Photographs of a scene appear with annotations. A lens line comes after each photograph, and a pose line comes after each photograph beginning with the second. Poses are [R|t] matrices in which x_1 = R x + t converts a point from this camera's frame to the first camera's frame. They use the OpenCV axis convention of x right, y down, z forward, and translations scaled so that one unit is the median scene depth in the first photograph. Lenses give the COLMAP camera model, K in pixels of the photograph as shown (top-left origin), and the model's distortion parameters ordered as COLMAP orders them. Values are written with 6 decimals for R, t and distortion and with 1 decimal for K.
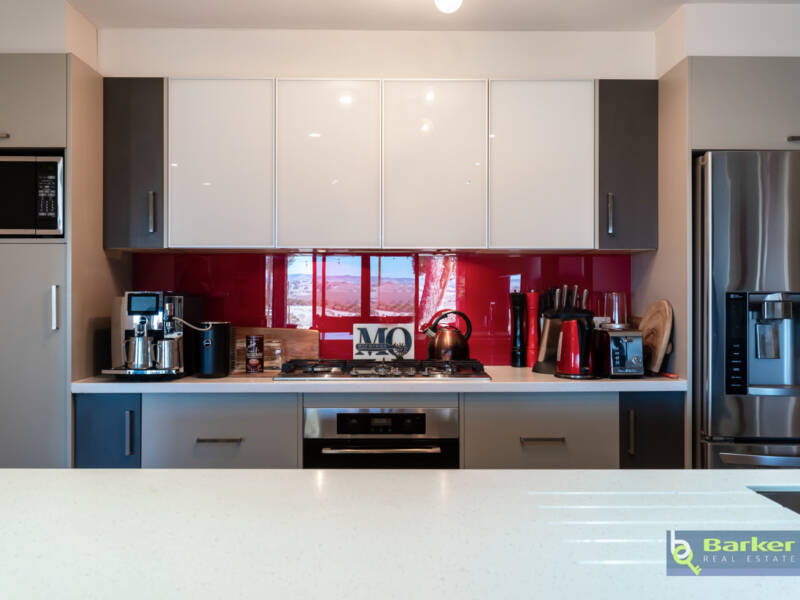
lens RADIAL K [[718.9, 0, 400.0], [0, 718.9, 297.8], [0, 0, 1]] dist [-0.002243, -0.003513]
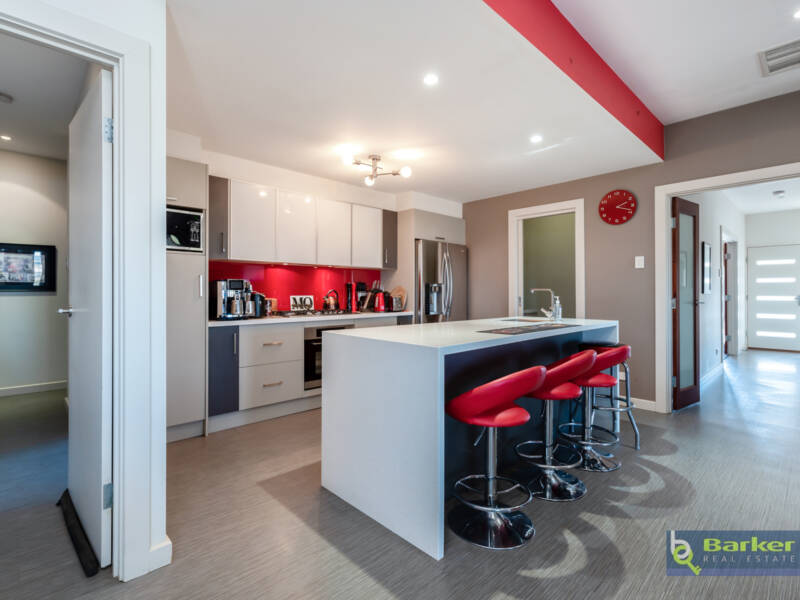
lens RADIAL K [[401.4, 0, 399.7], [0, 401.4, 297.4], [0, 0, 1]] dist [-0.000170, -0.000173]
pose [[0.729506, -0.007603, 0.683932, -0.808651], [0.002994, 0.999964, 0.007922, 0.037487], [-0.683968, -0.003731, 0.729502, -0.225511]]
